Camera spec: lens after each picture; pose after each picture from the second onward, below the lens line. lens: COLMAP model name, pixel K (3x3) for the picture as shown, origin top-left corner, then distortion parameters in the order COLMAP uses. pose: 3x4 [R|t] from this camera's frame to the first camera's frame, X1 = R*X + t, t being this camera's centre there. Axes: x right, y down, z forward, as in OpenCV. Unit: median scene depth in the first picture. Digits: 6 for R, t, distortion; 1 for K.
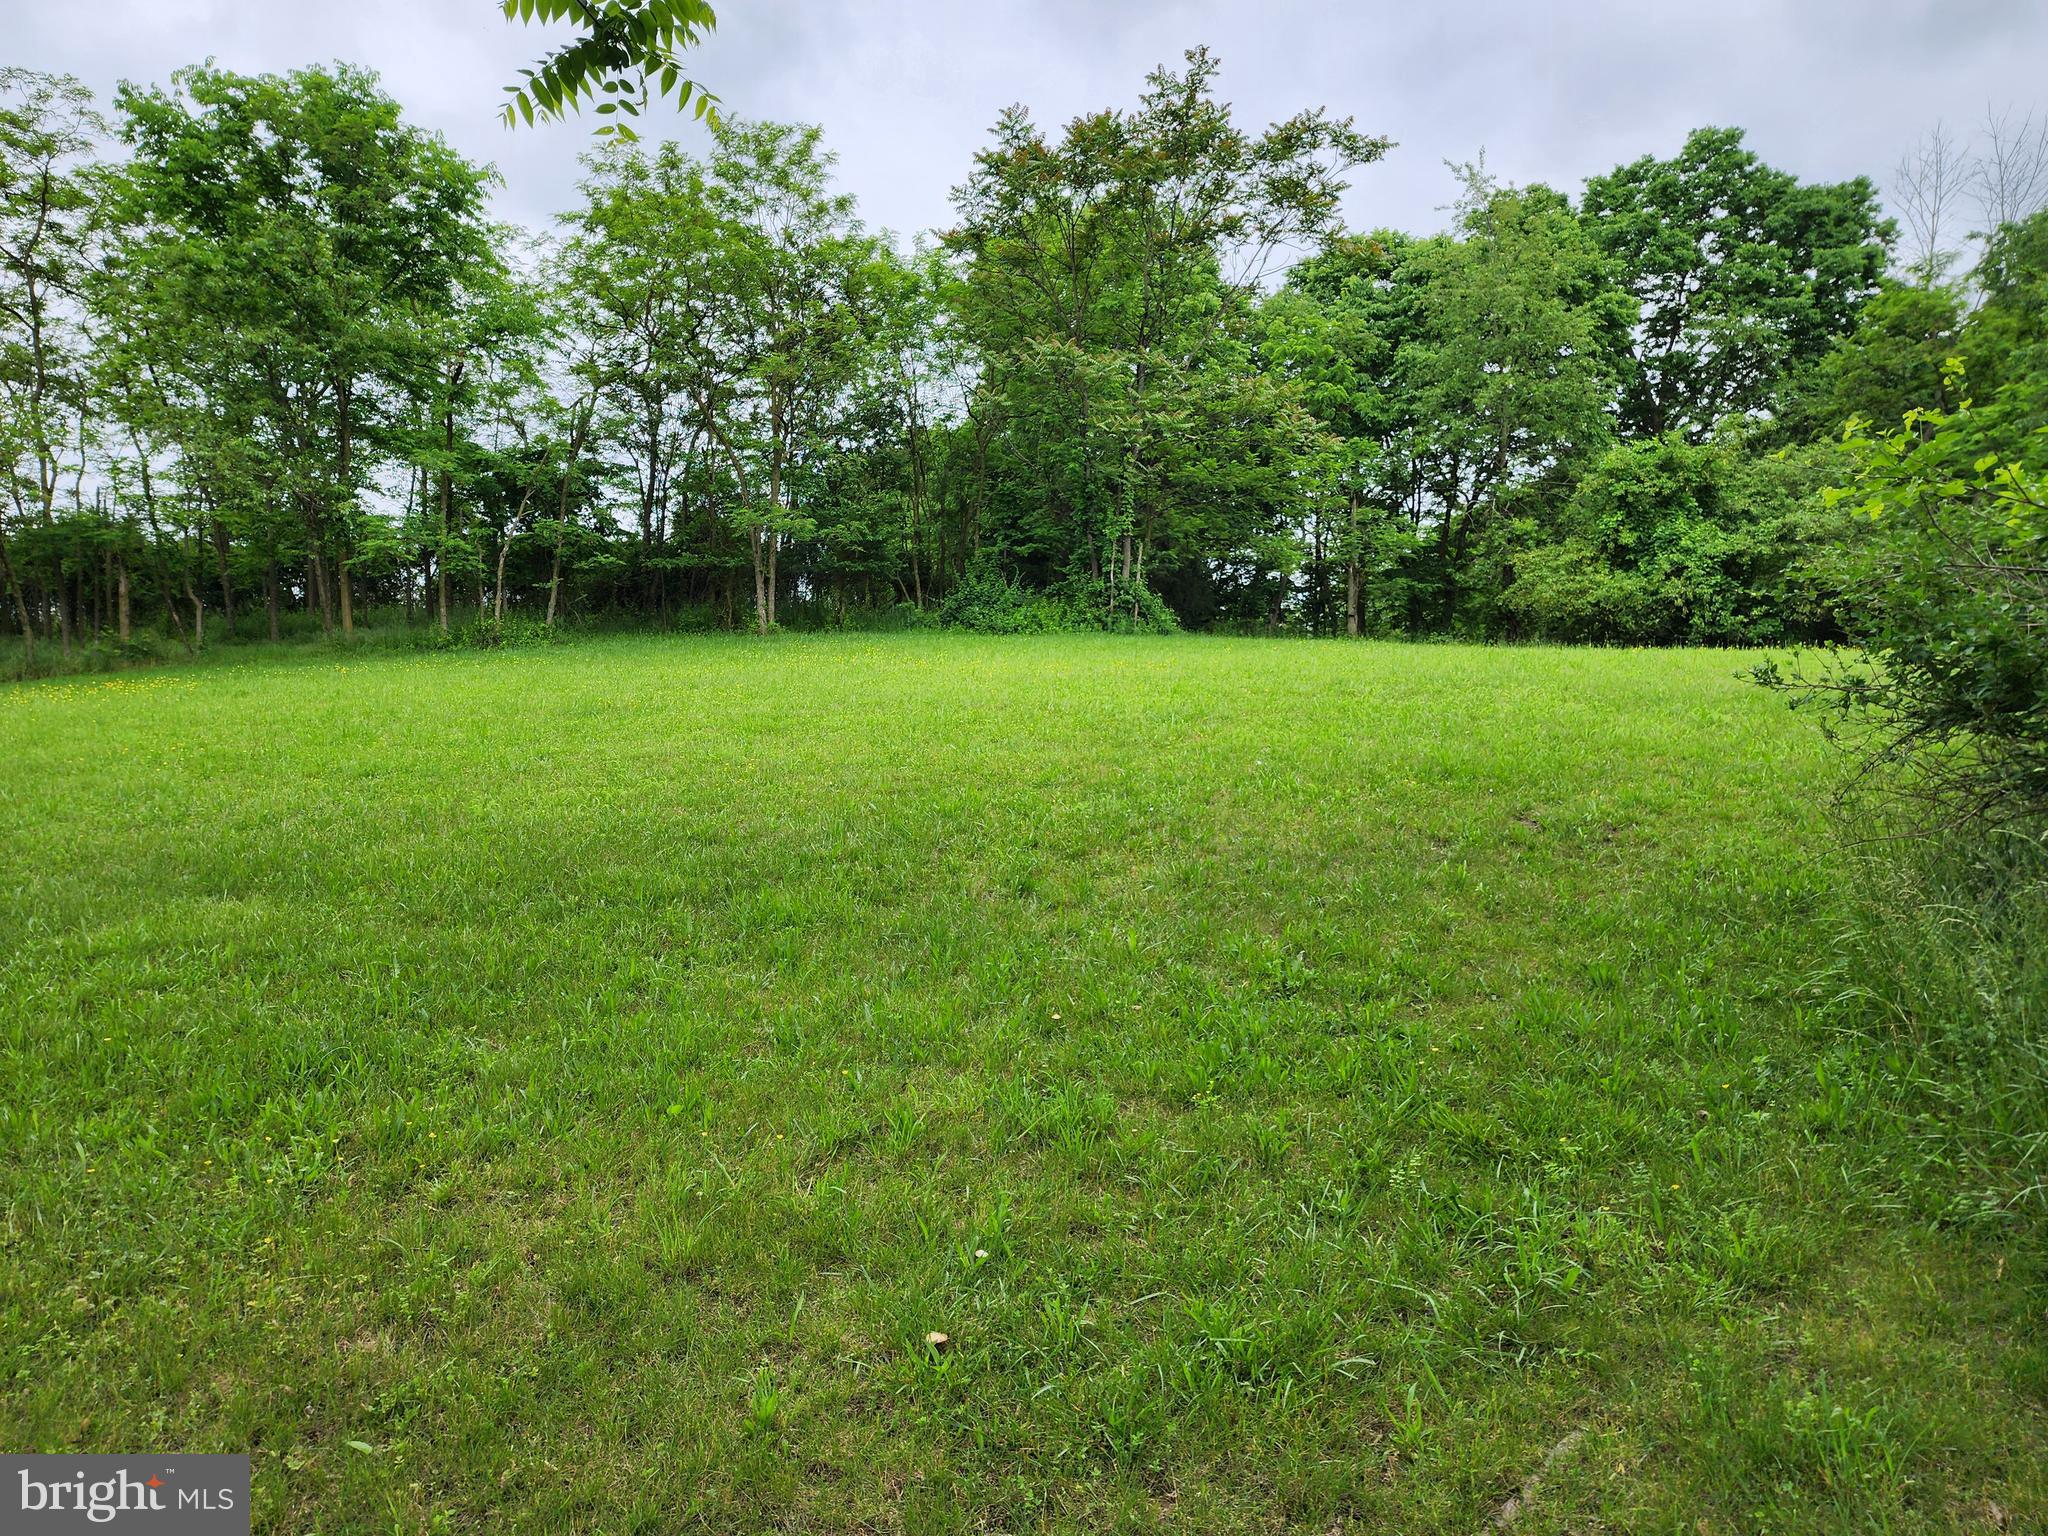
lens RADIAL K [[1350.6, 0, 1024.0], [0, 1350.6, 768.0], [0, 0, 1]] dist [0.066477, -0.071046]
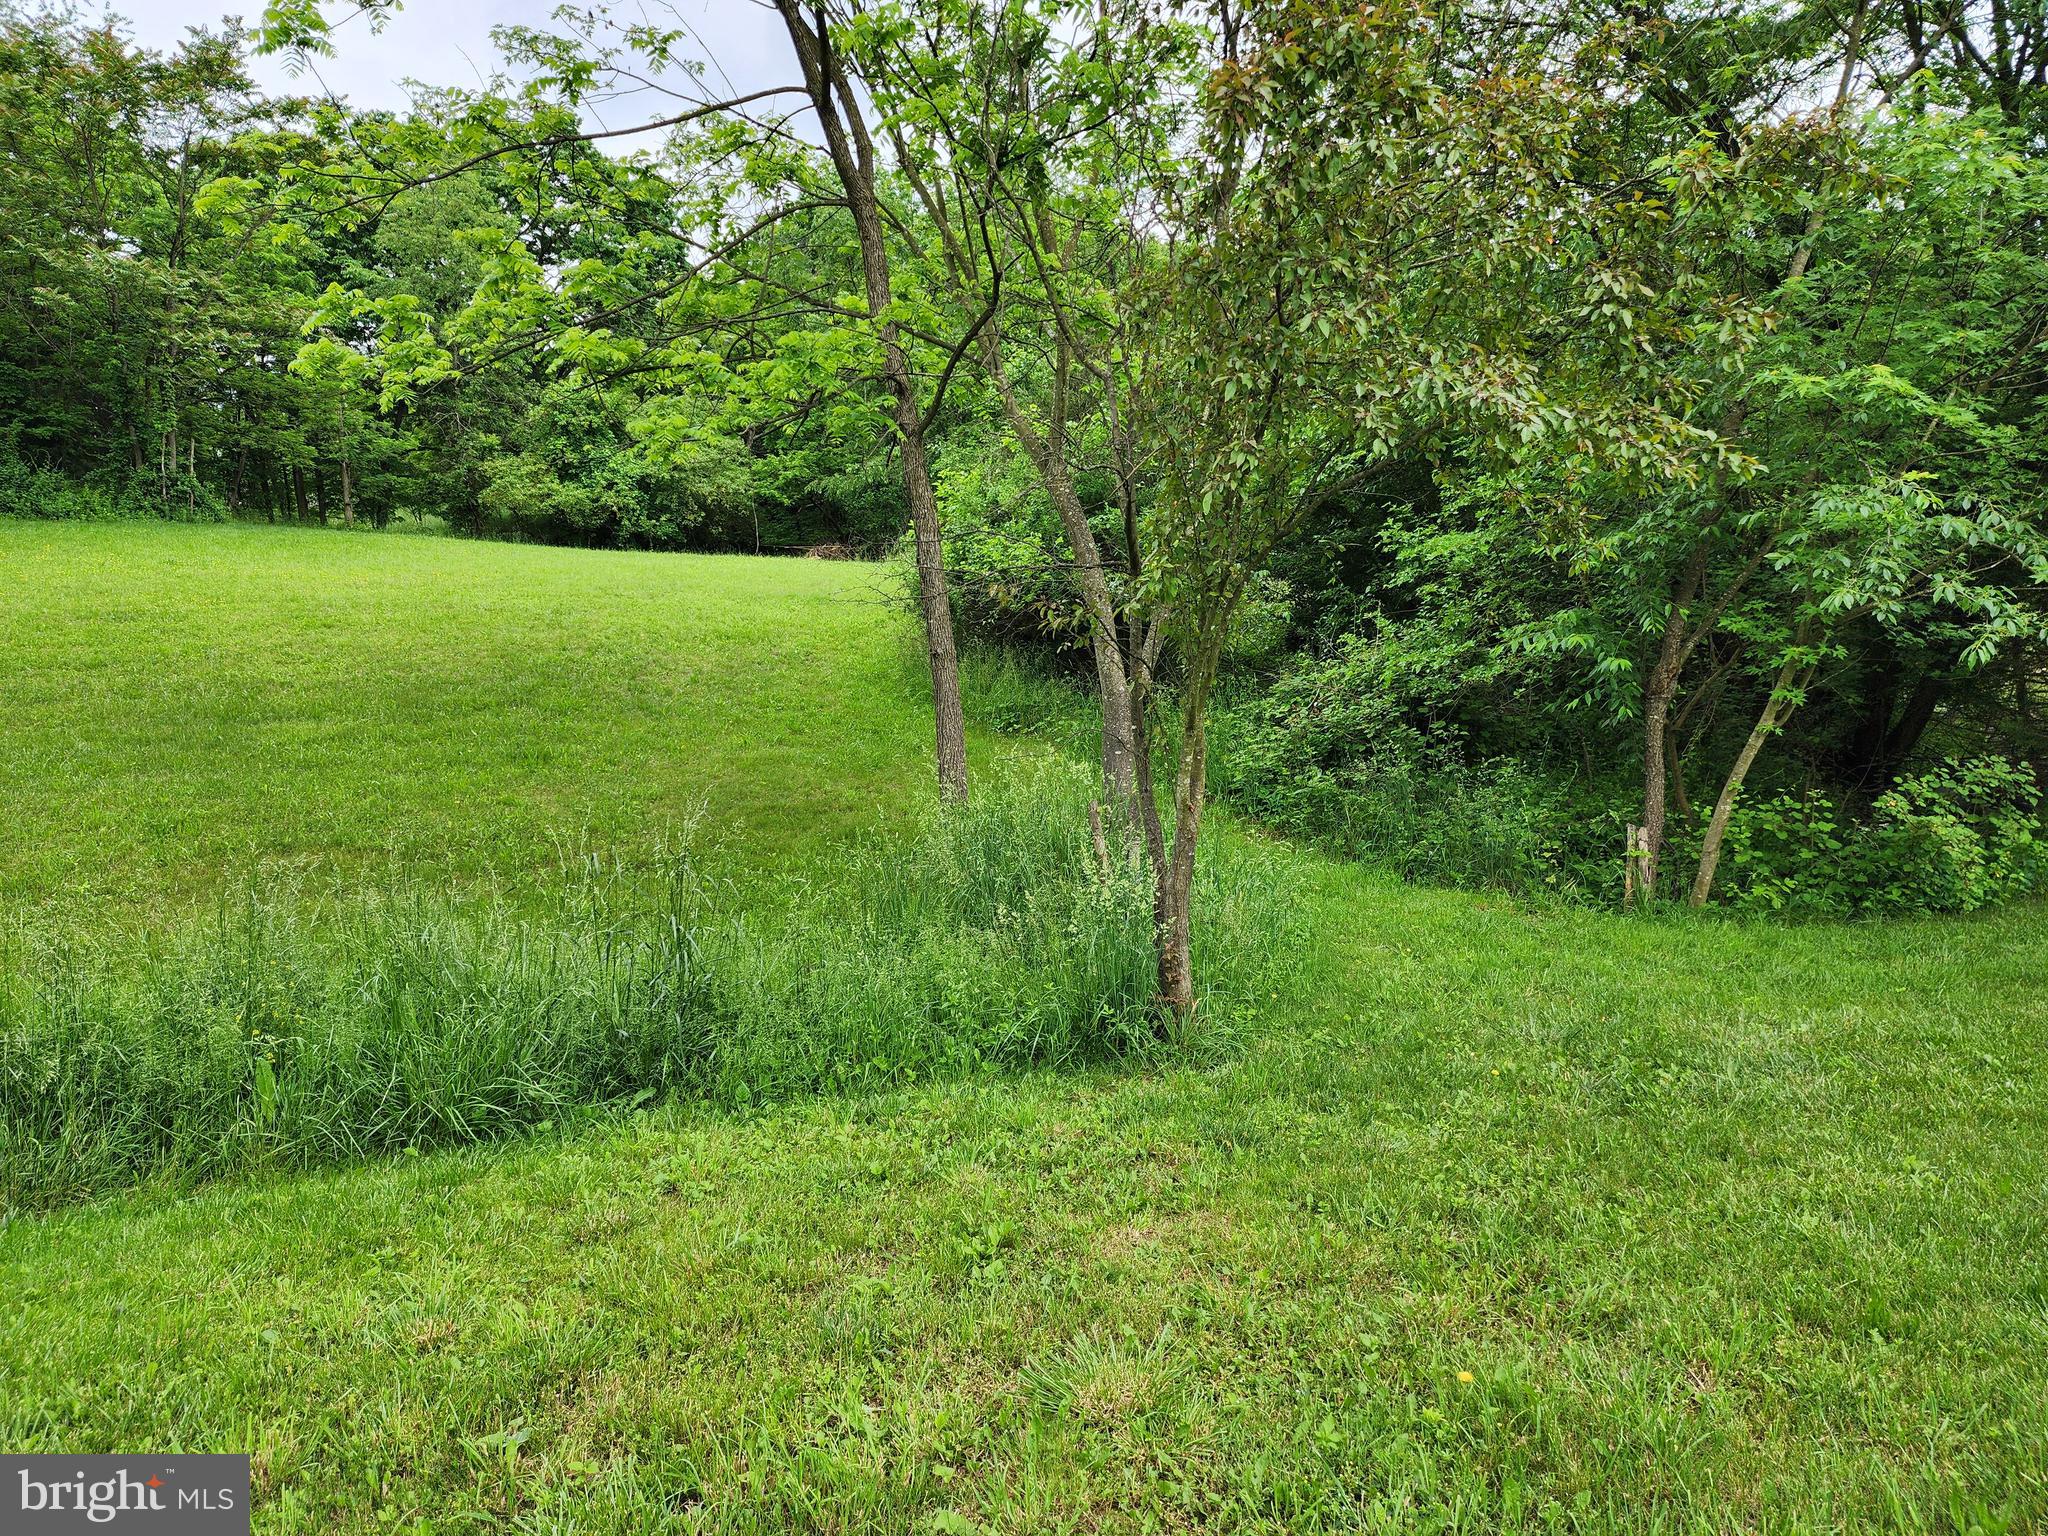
lens RADIAL K [[1360.6, 0, 1025.0], [0, 1360.6, 735.8], [0, 0, 1]] dist [0.081758, -0.077684]
pose [[0.662709, -0.094238, 0.742924, -0.298068], [0.037346, 0.994975, 0.092896, -0.004307], [-0.747946, -0.033817, 0.662898, -0.246564]]
